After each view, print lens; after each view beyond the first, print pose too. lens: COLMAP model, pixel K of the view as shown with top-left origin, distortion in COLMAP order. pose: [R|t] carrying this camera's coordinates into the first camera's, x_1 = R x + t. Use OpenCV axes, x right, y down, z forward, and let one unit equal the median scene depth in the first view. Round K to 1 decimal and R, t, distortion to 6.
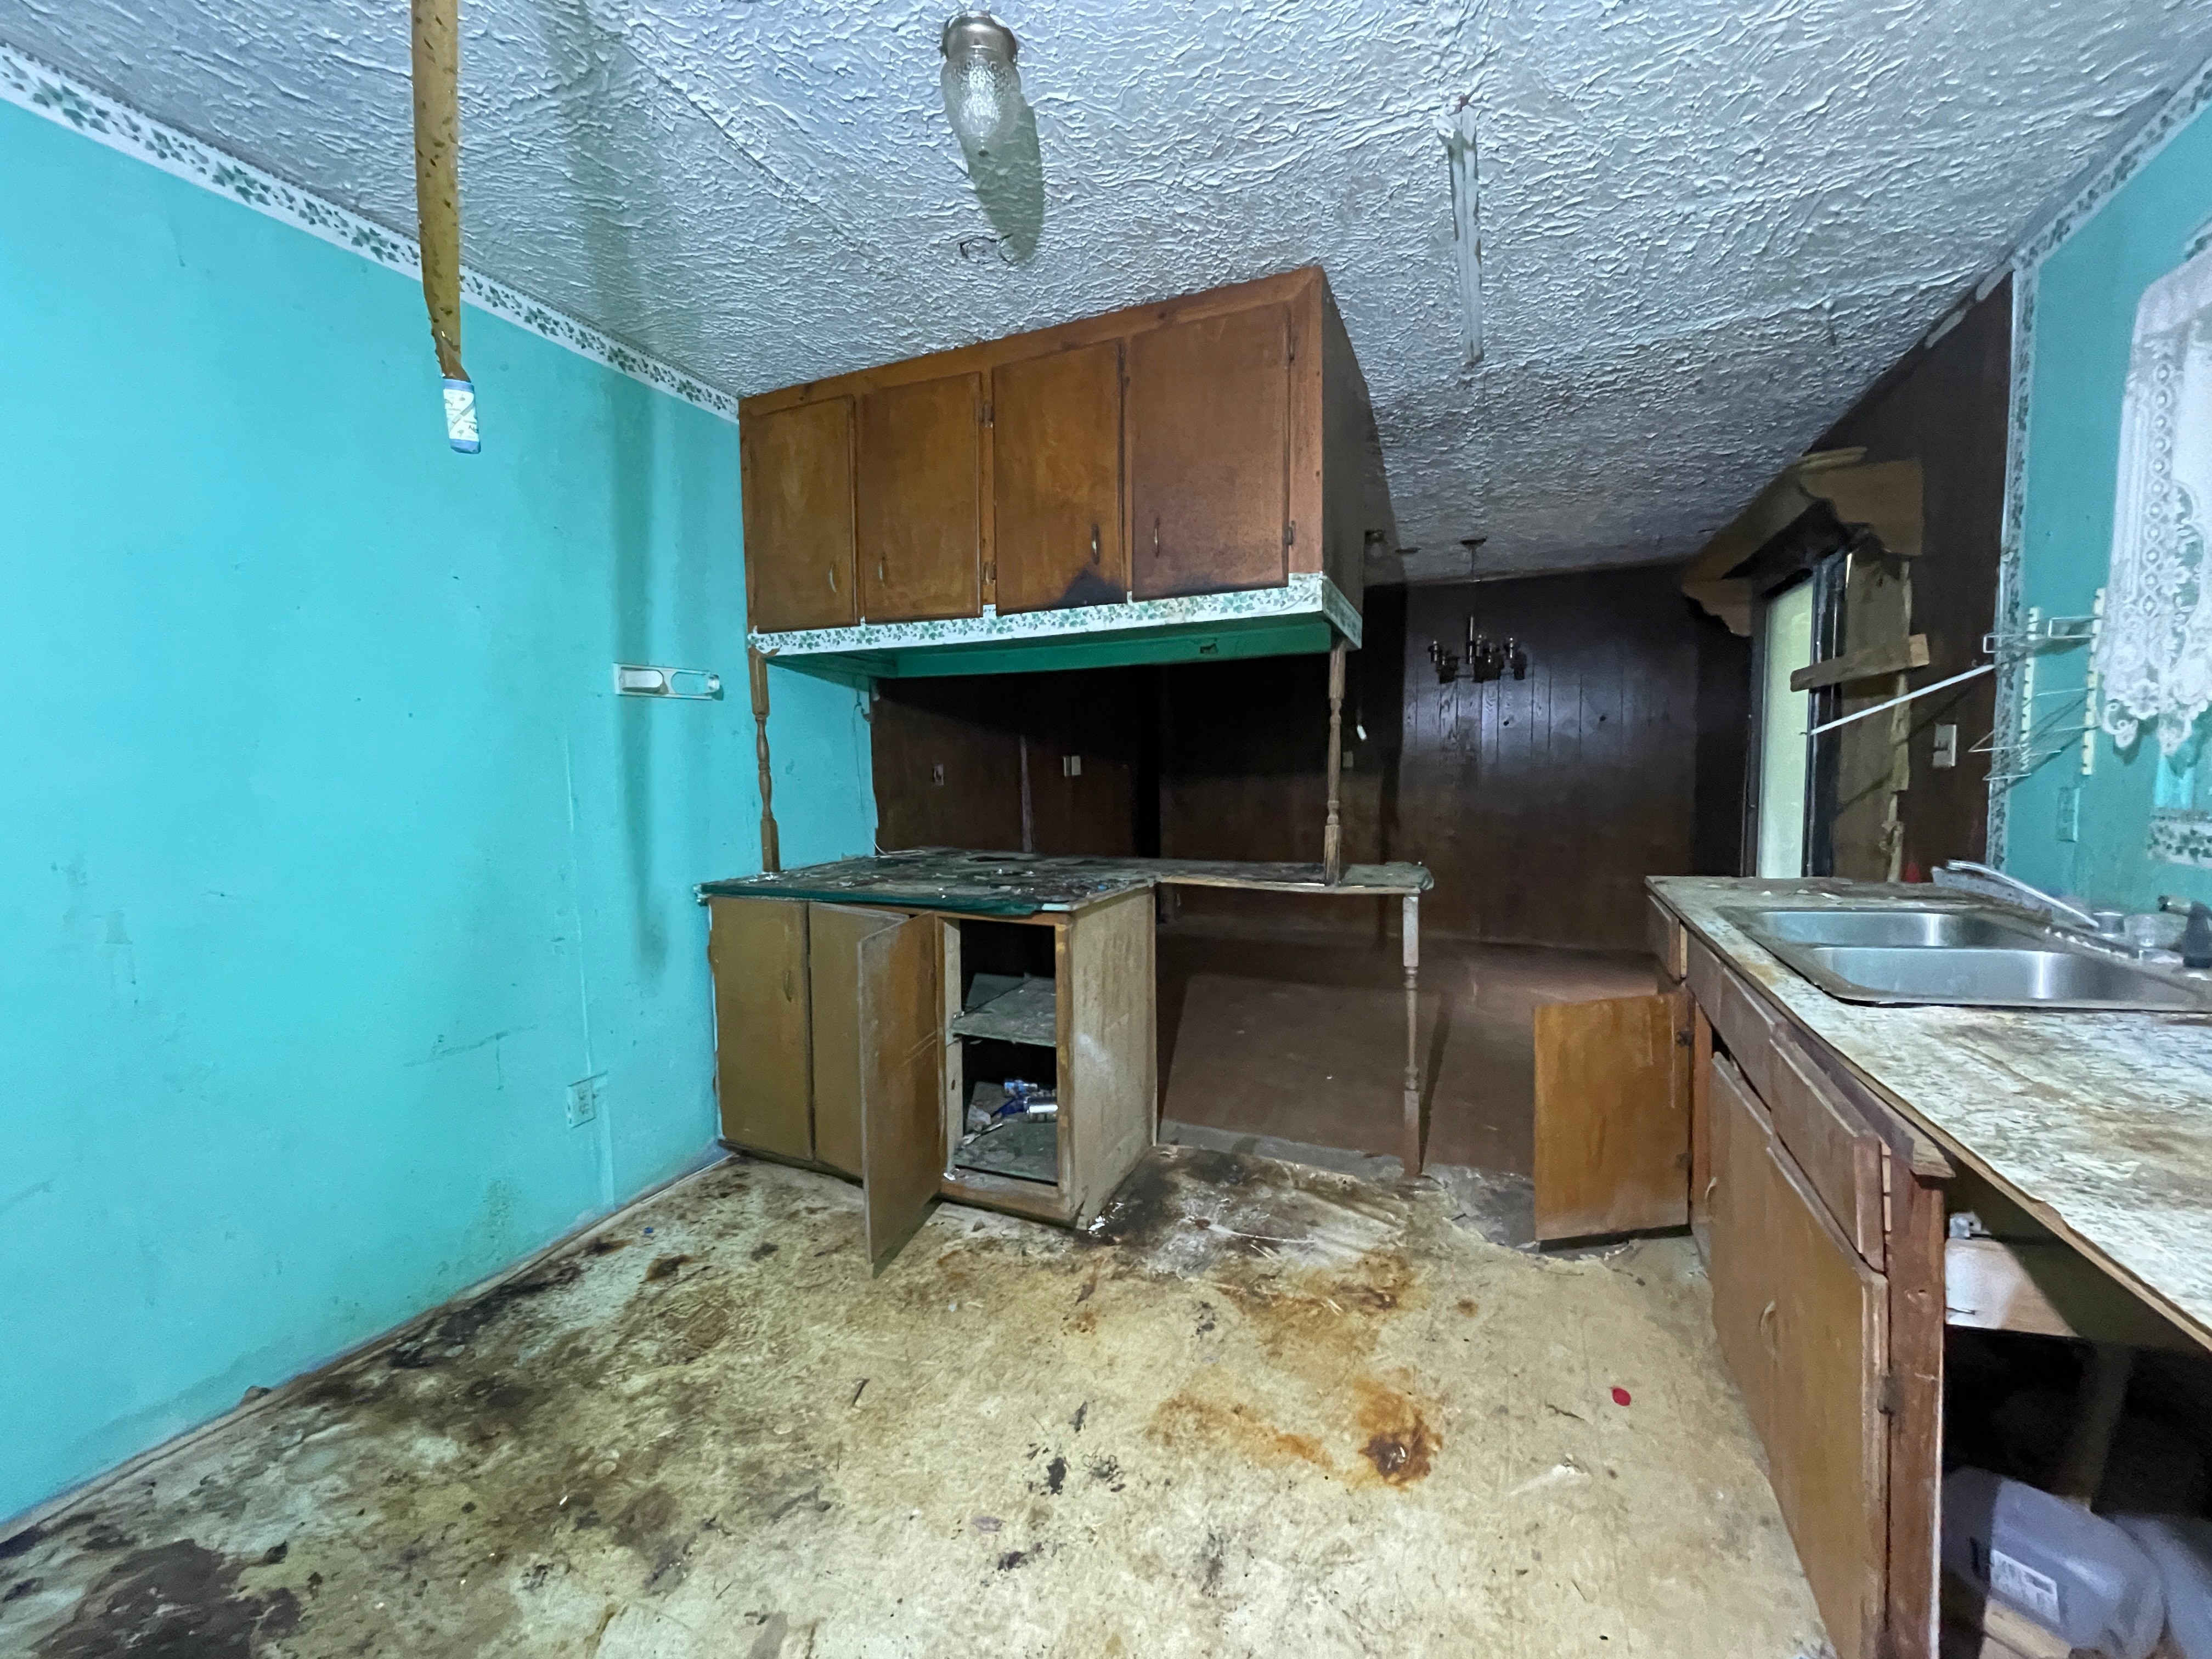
lens RADIAL K [[896.6, 0, 1096.8], [0, 896.6, 828.4], [0, 0, 1]] dist [-0.003141, 0.001257]
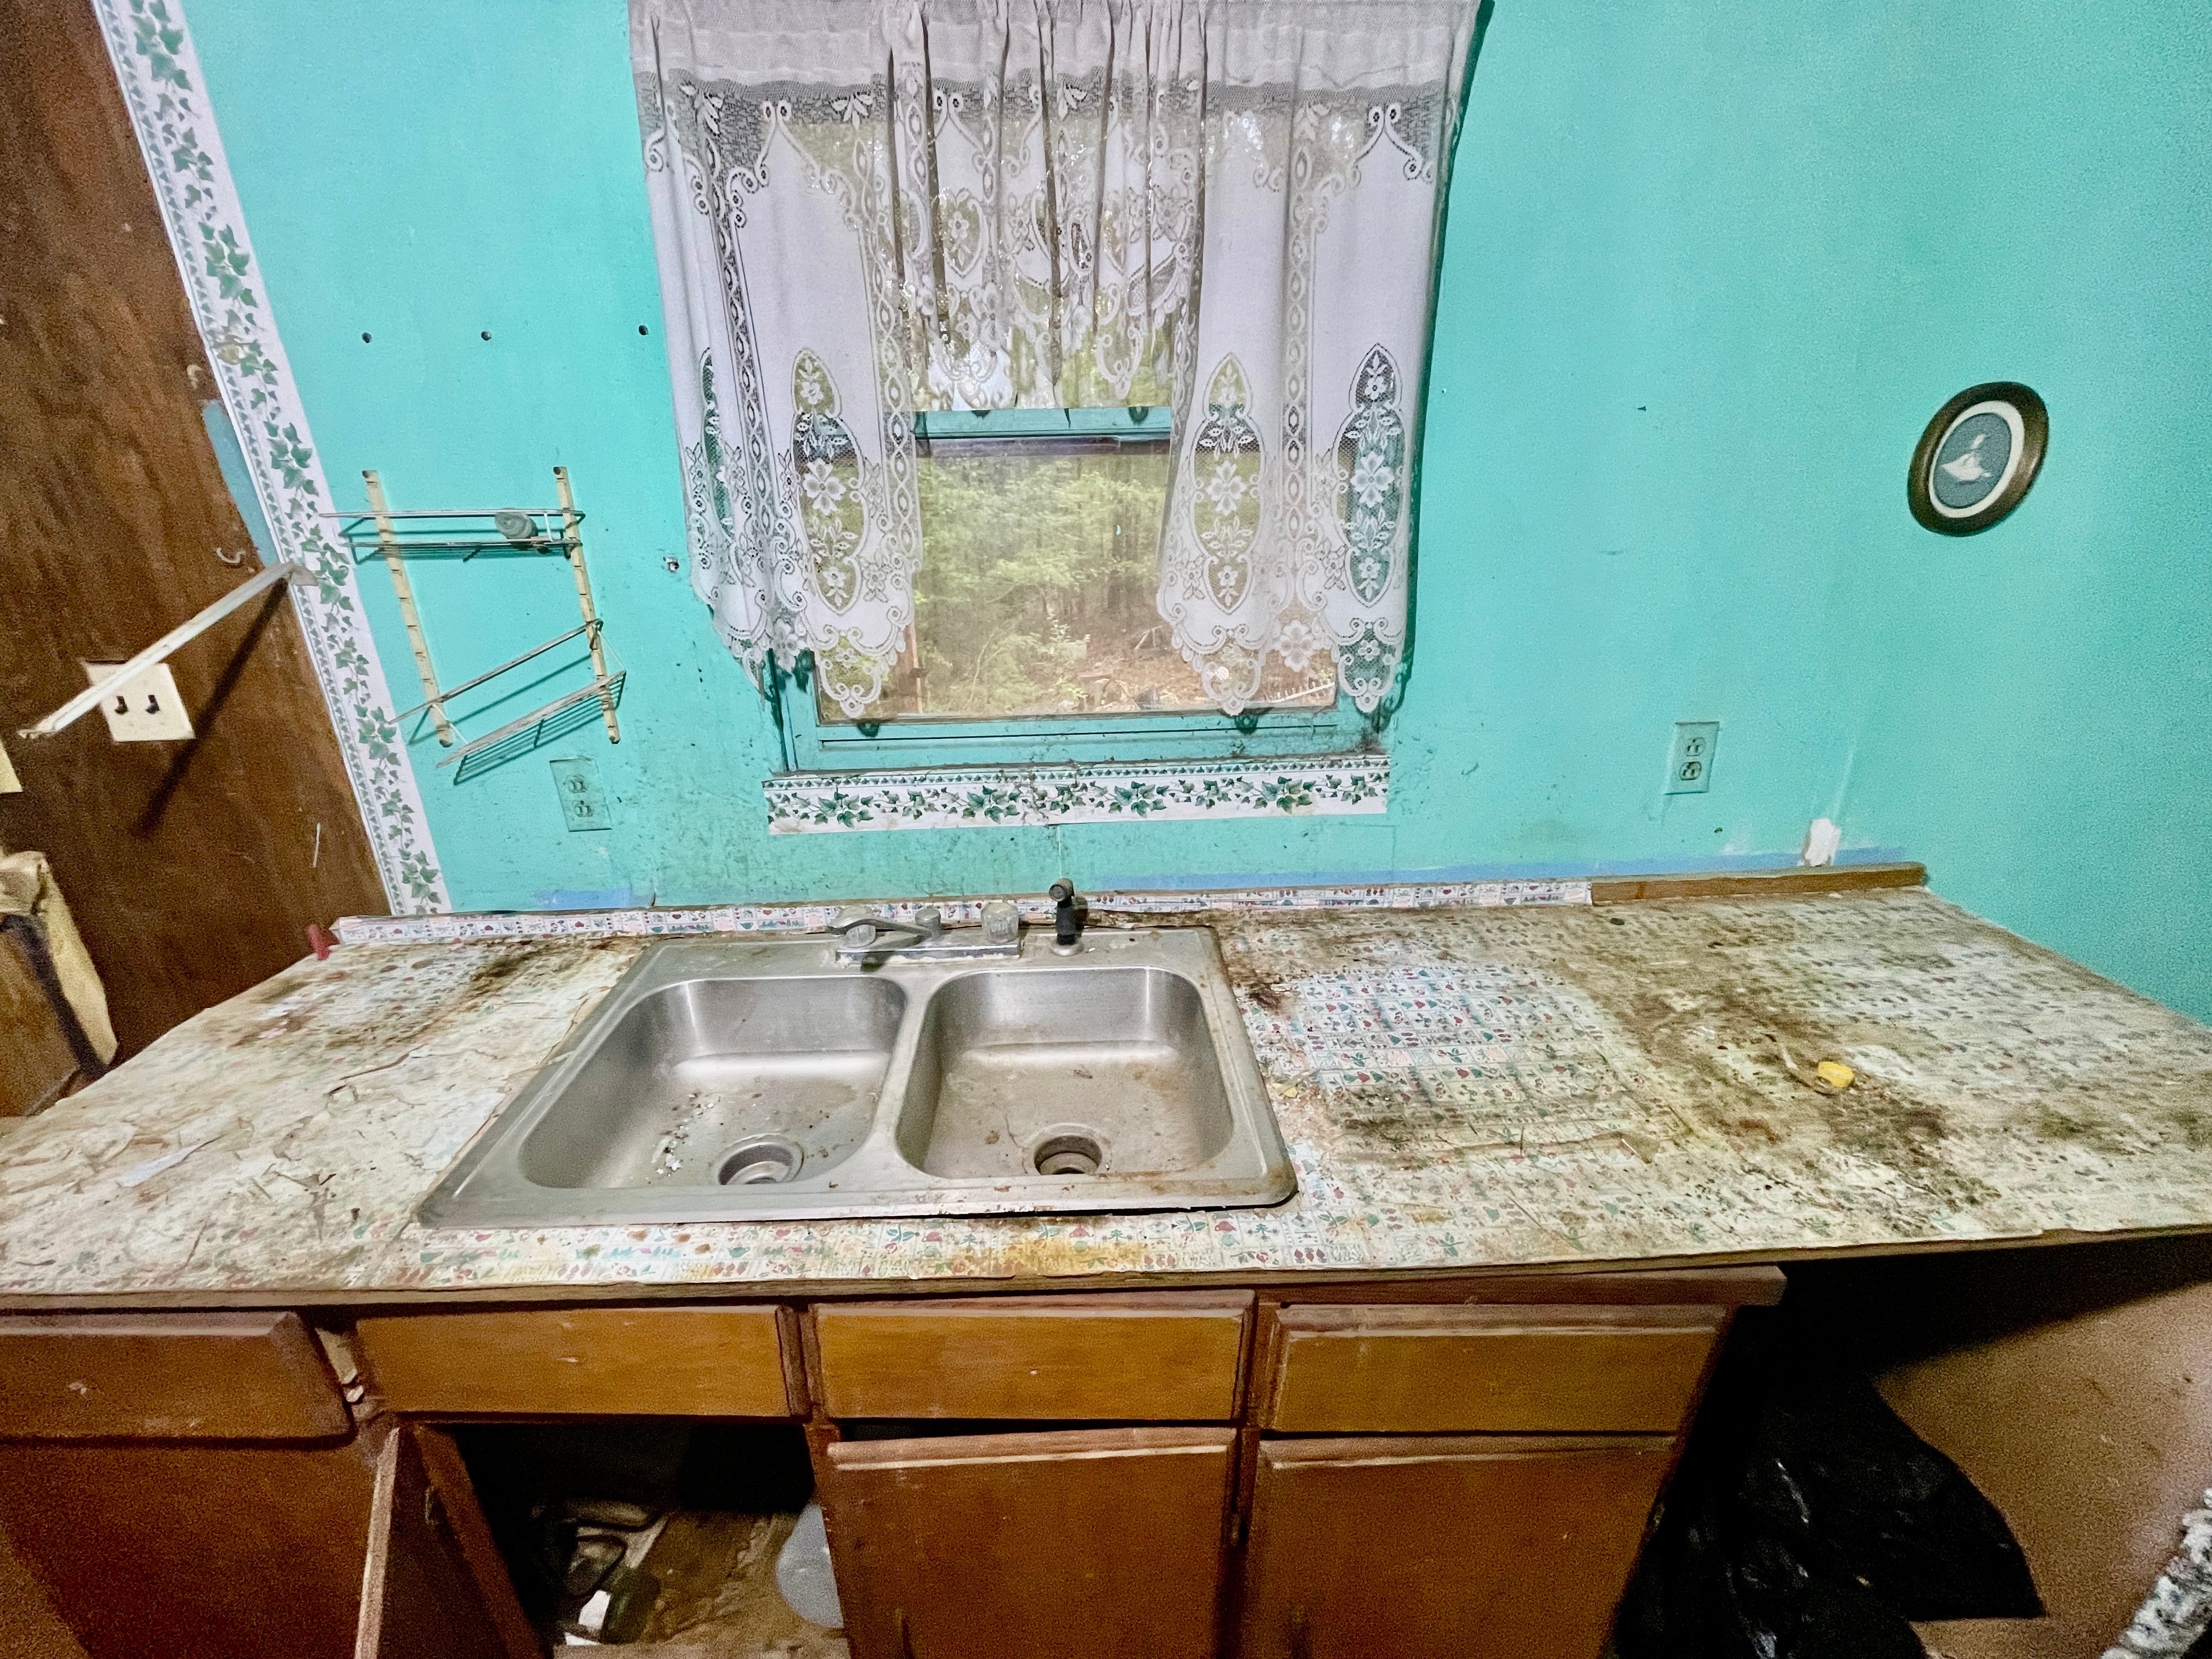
lens RADIAL K [[896.6, 0, 1070.6], [0, 896.6, 837.0], [0, 0, 1]] dist [-0.003141, 0.001257]
pose [[-0.428974, -0.295169, 0.853731, 0.250527], [0.087971, 0.926963, 0.364691, -0.177030], [-0.899023, 0.231547, -0.371677, 0.773809]]
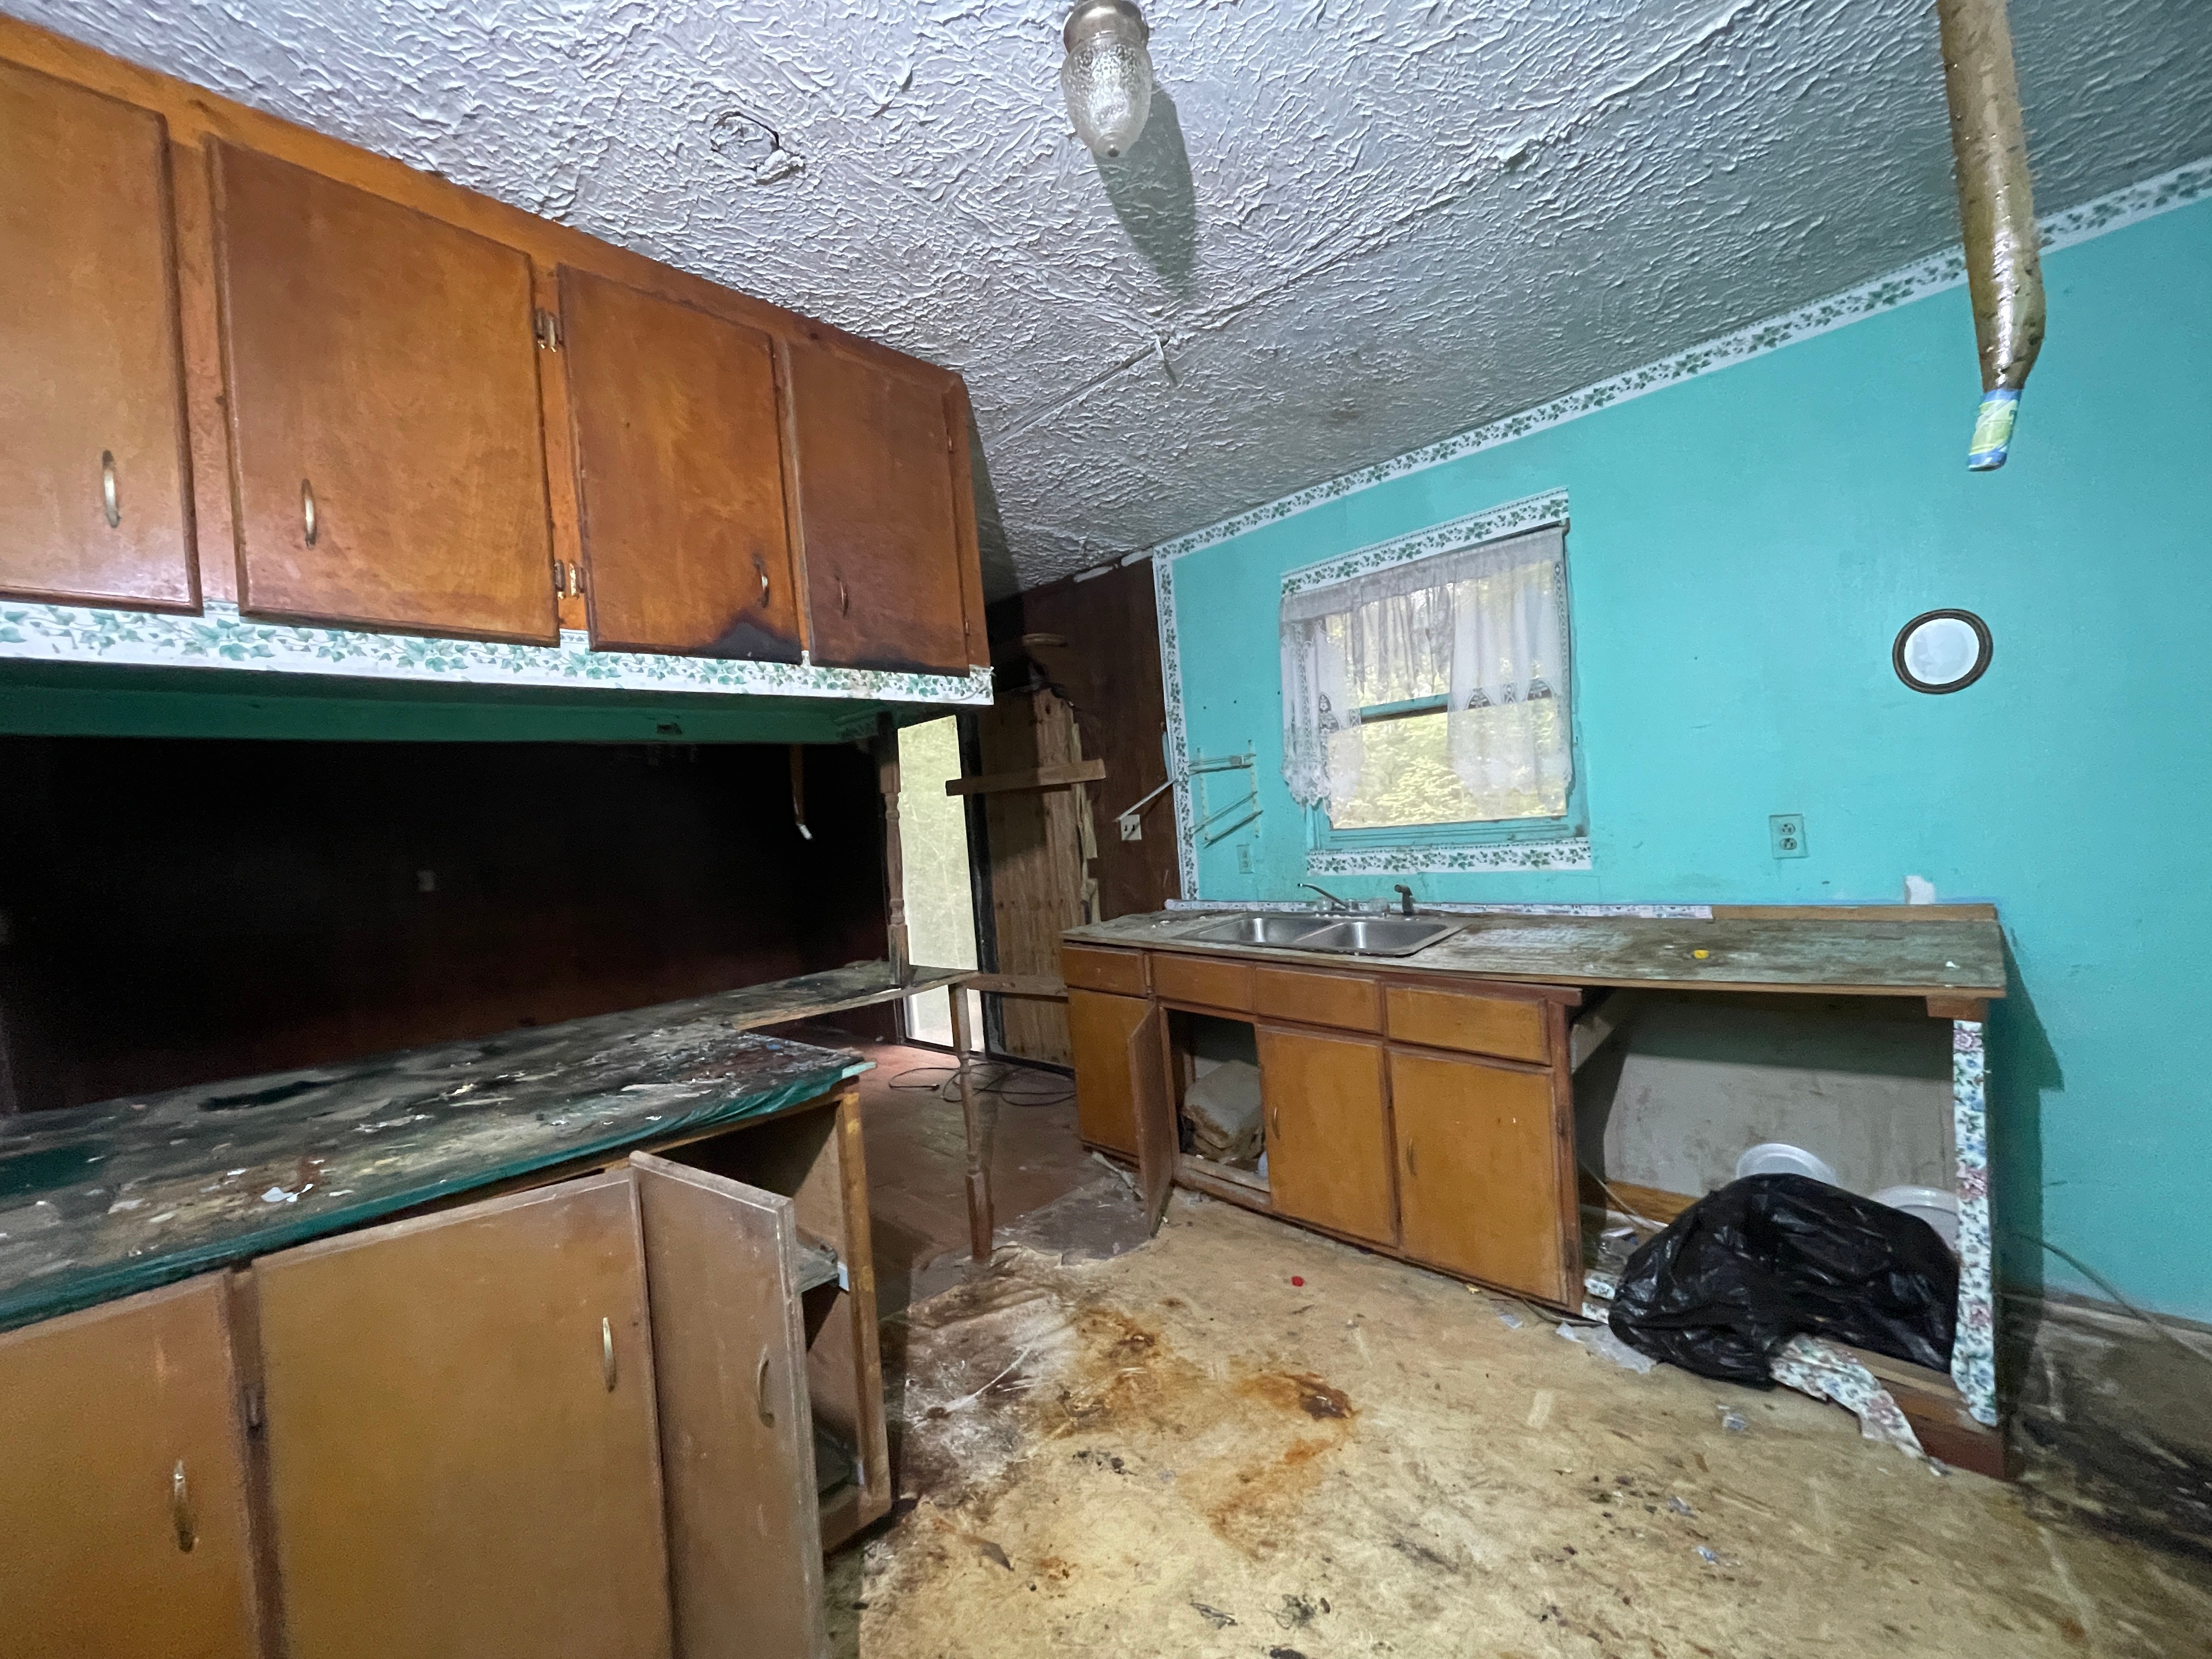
lens RADIAL K [[896.6, 0, 1090.3], [0, 896.6, 823.4], [0, 0, 1]] dist [-0.003141, 0.001257]
pose [[0.359734, -0.012819, 0.932967, -0.631007], [0.135991, 0.989949, -0.038833, -0.050807], [-0.923091, 0.140845, 0.357862, 0.523557]]
